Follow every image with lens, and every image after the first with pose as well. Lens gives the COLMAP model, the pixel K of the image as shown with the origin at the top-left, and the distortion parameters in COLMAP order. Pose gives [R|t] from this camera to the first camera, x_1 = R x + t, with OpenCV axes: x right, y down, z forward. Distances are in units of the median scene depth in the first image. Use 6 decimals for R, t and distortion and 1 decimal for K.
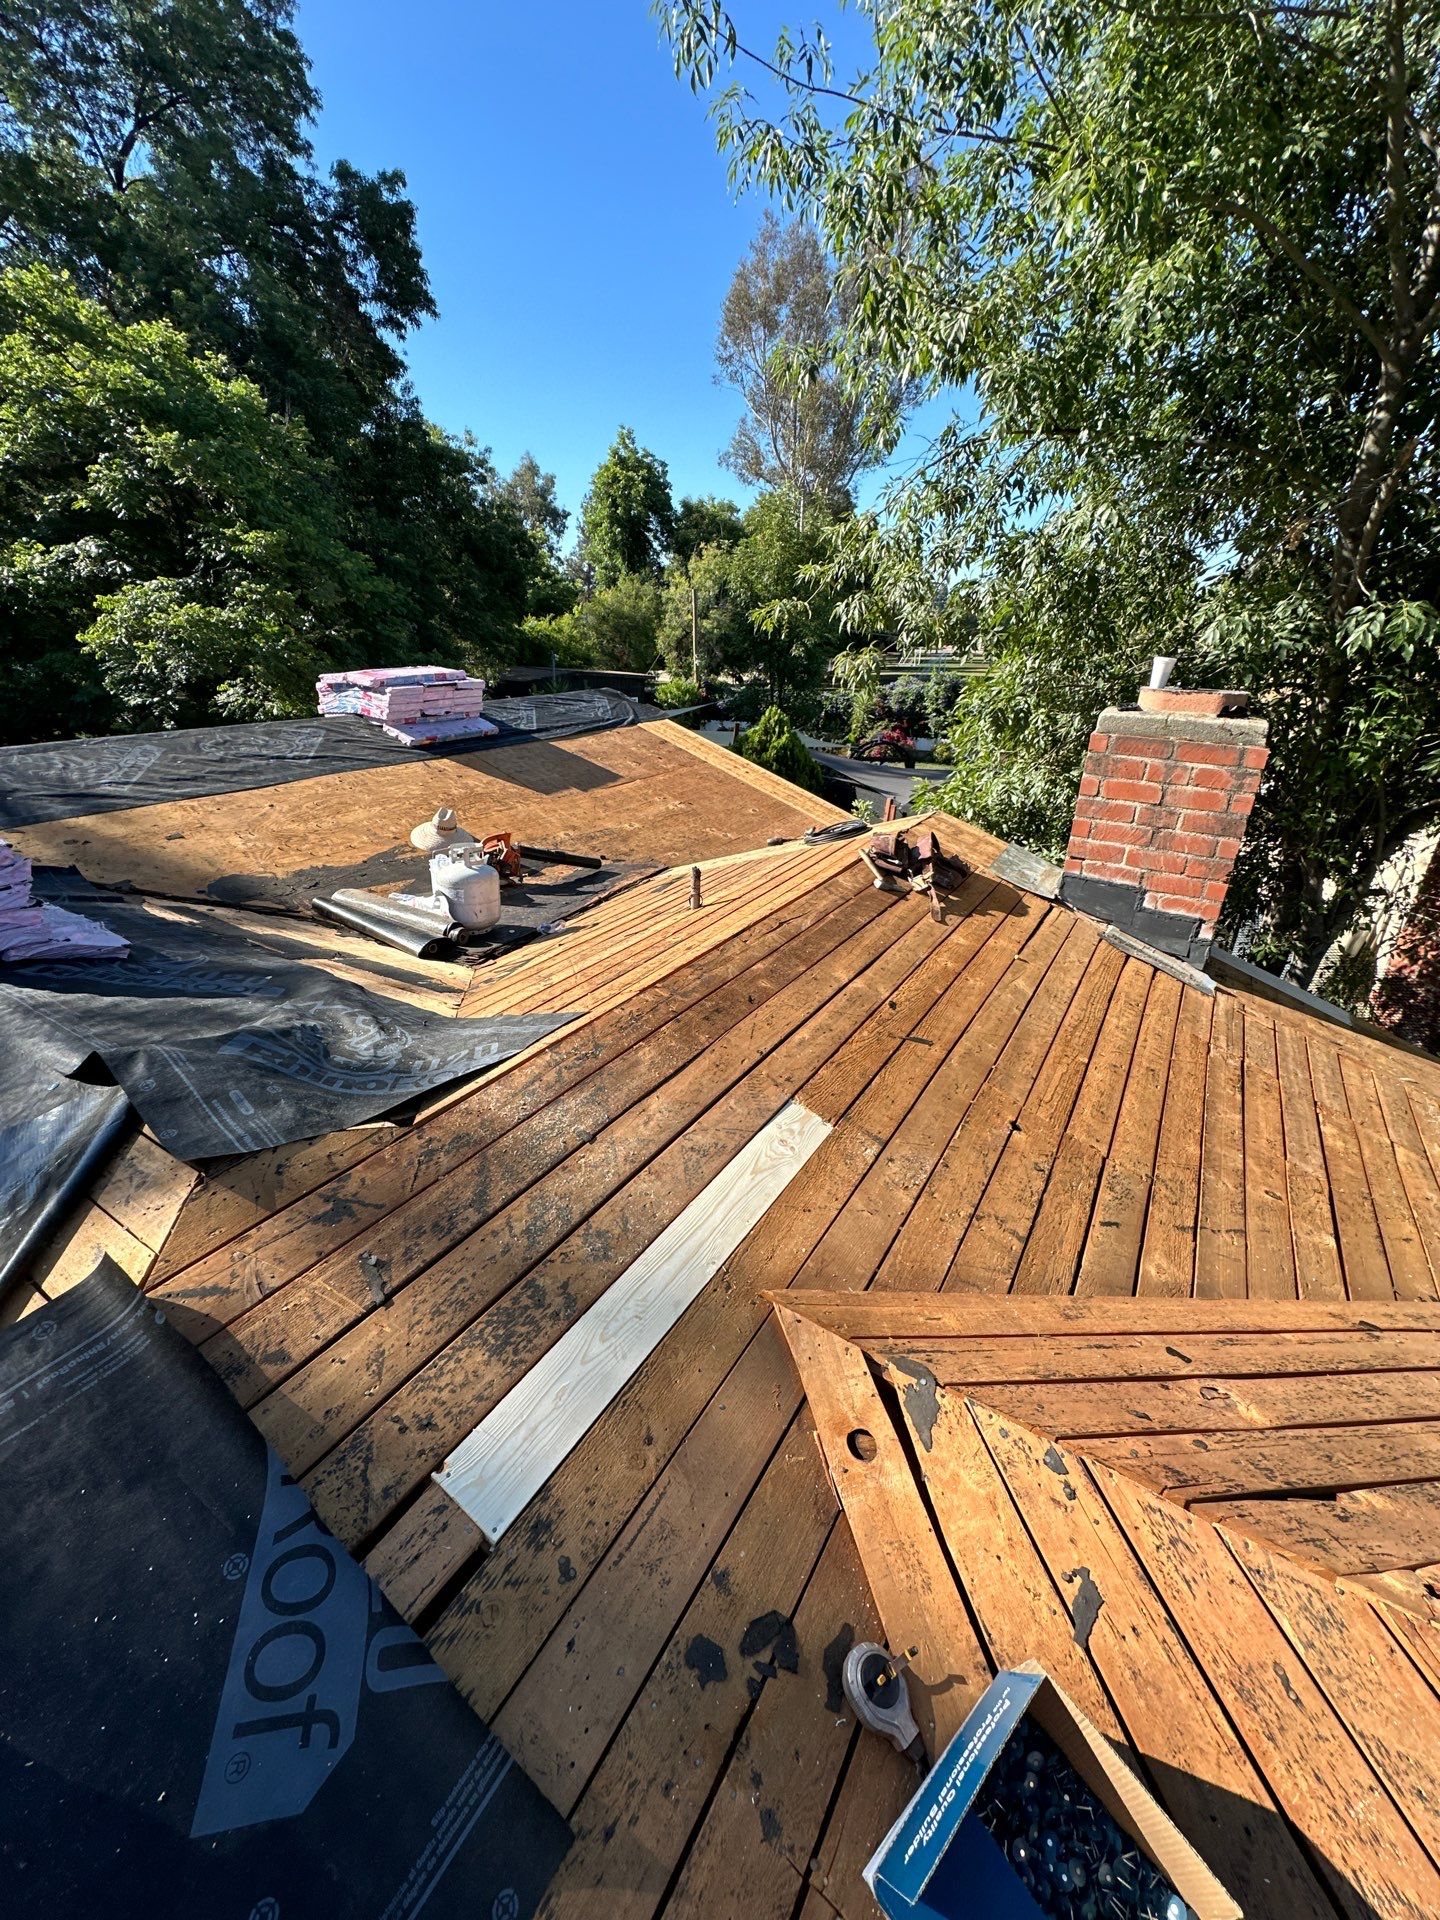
lens RADIAL K [[769.5, 0, 720.7], [0, 769.5, 958.8], [0, 0, 1]] dist [-0.000453, 0.000174]
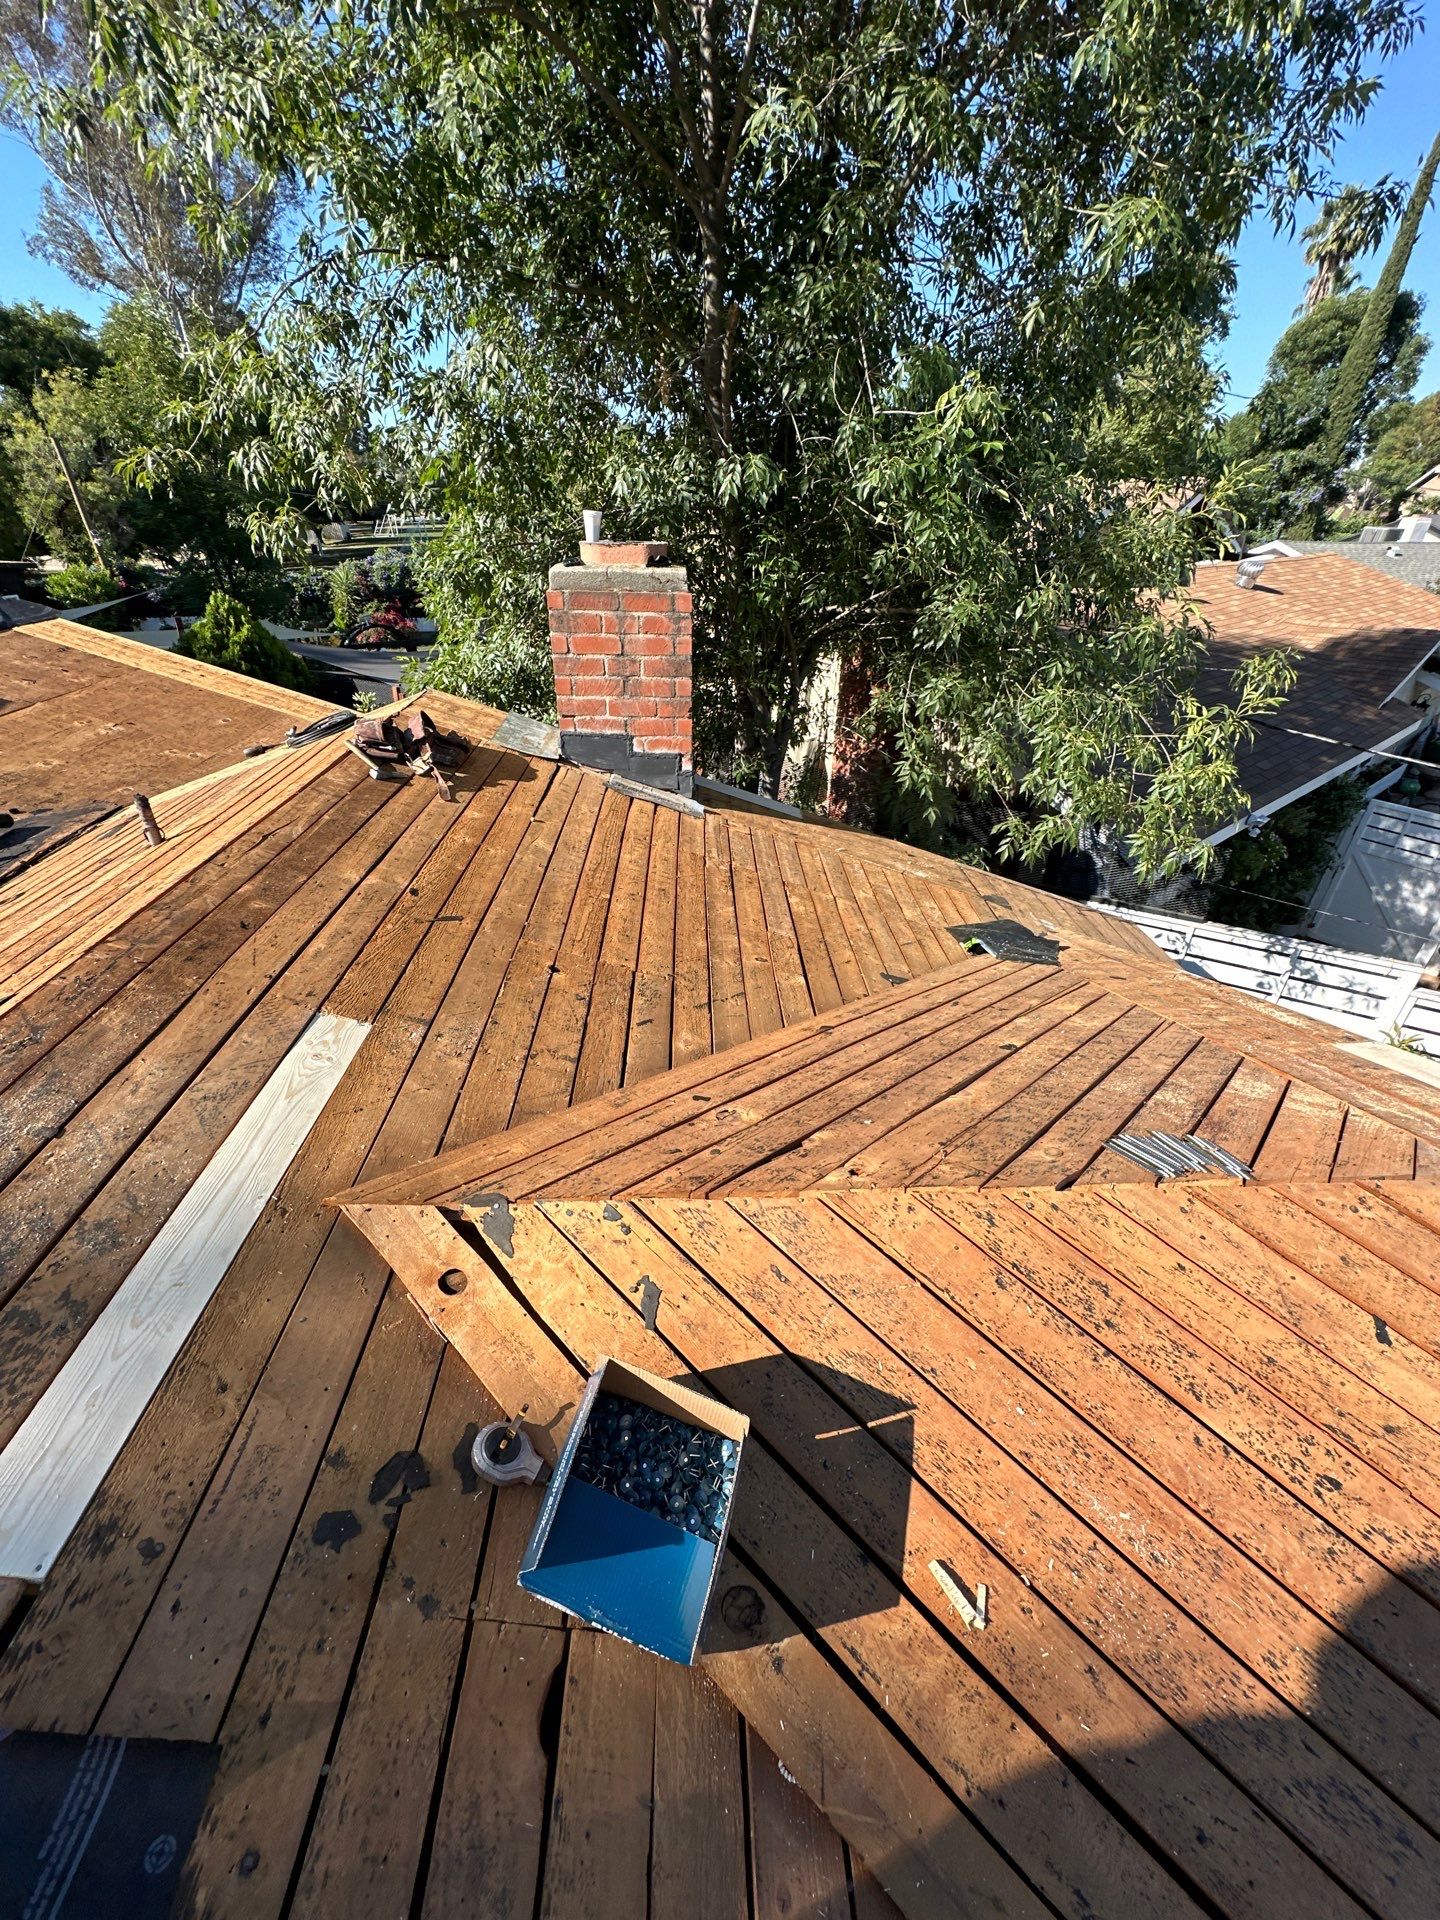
lens RADIAL K [[769.5, 0, 723.0], [0, 769.5, 957.2], [0, 0, 1]] dist [-0.000453, 0.000174]
pose [[0.829845, -0.295745, 0.473172, 0.053034], [0.227338, 0.953614, 0.197328, 0.030472], [-0.509582, -0.056182, 0.858586, -0.040778]]
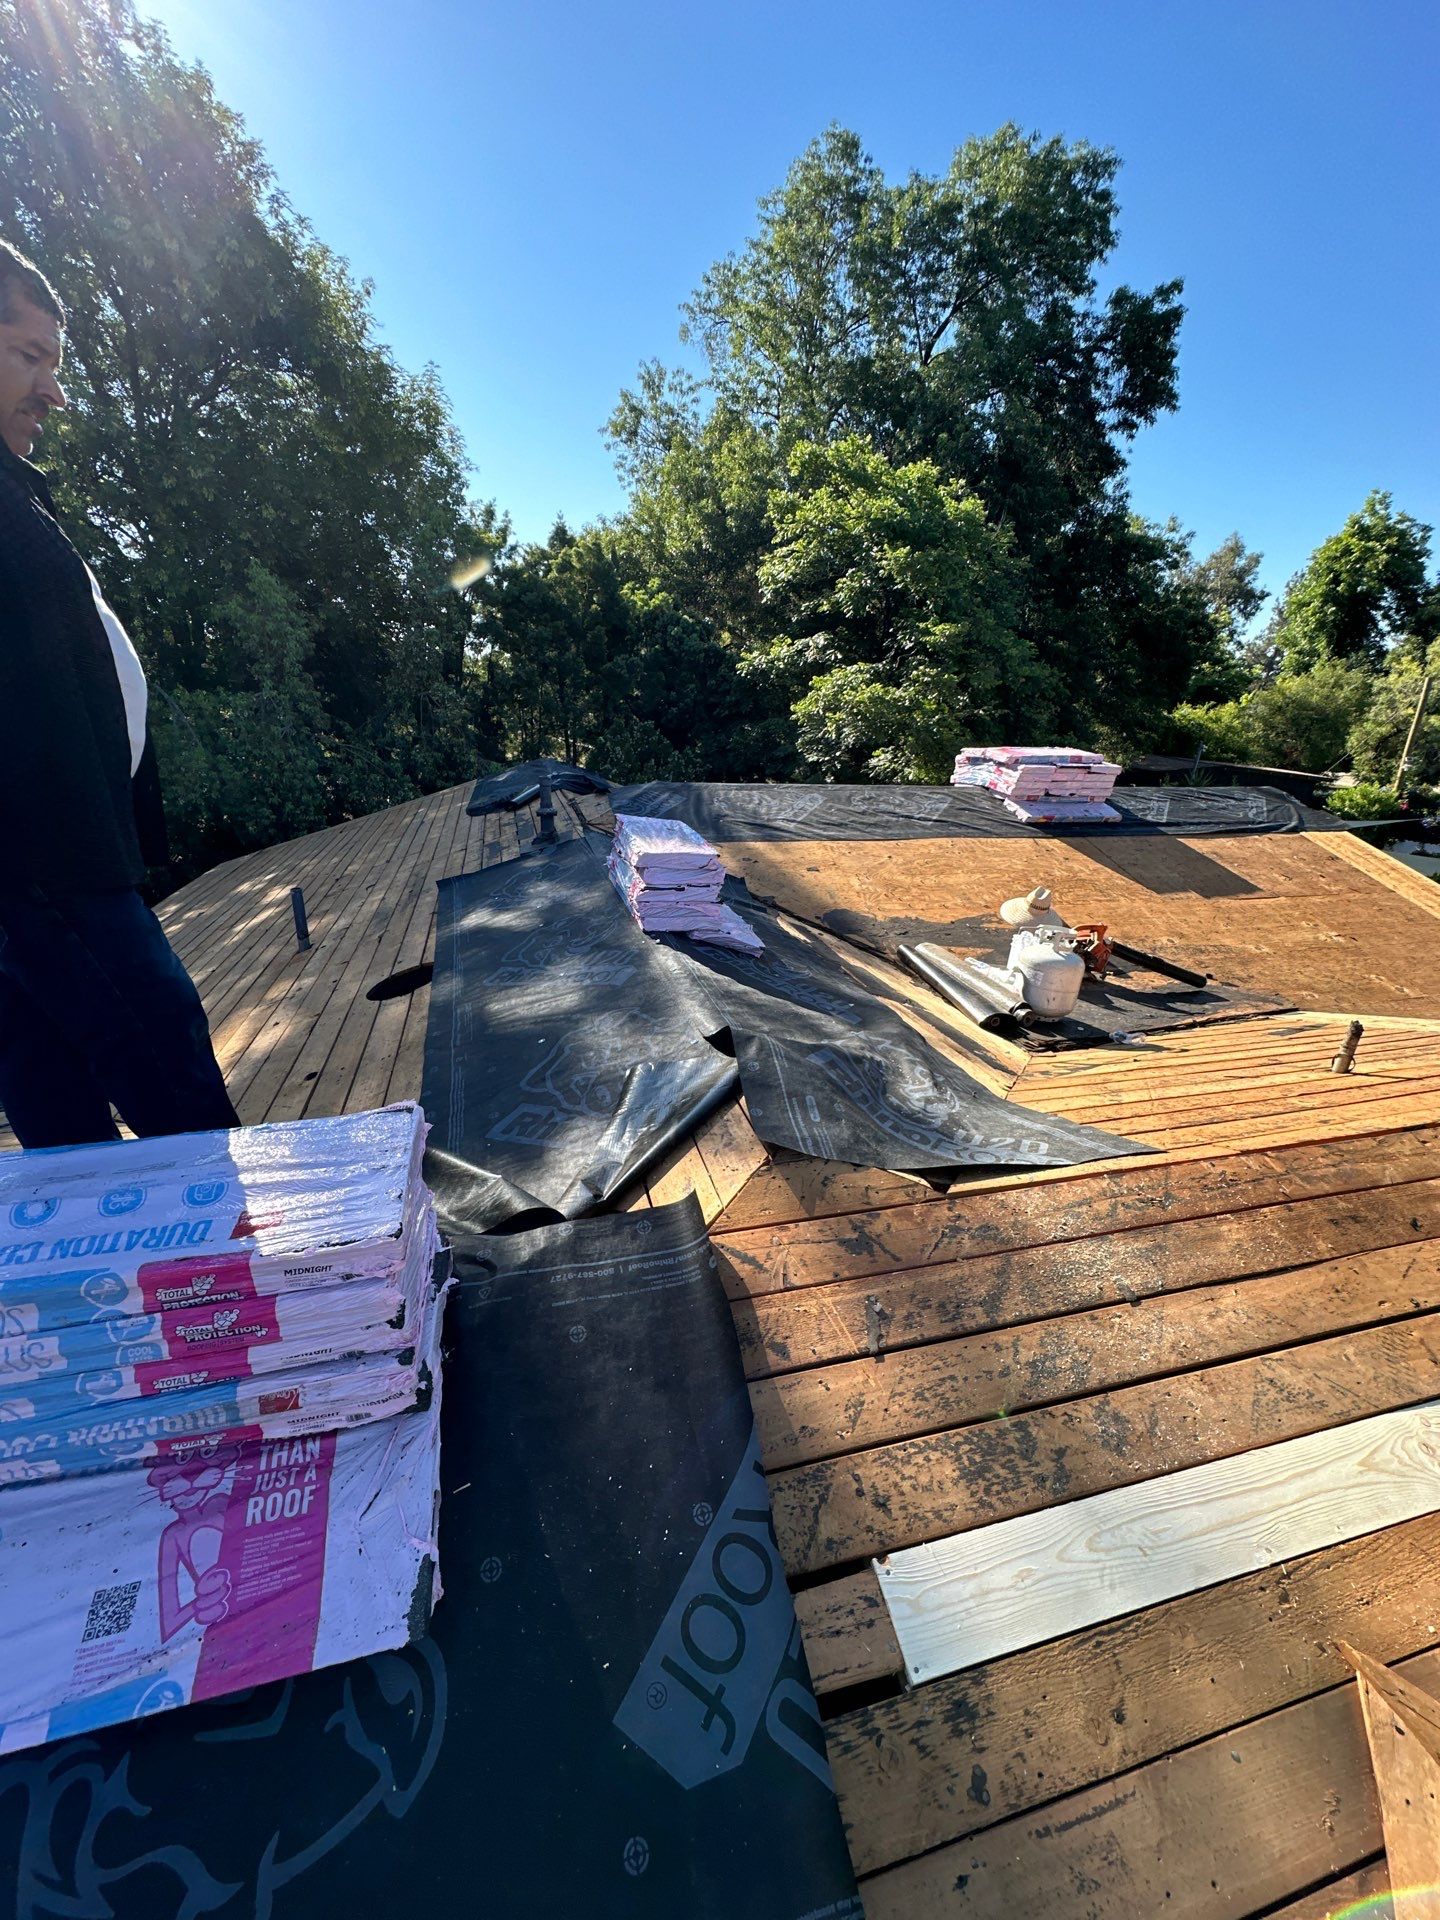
lens RADIAL K [[769.5, 0, 715.8], [0, 769.5, 959.0], [0, 0, 1]] dist [-0.000453, 0.000174]
pose [[0.733976, 0.242847, -0.634275, -0.035647], [-0.300938, 0.953495, 0.016826, 0.001198], [0.608865, 0.178527, 0.772924, 0.004022]]
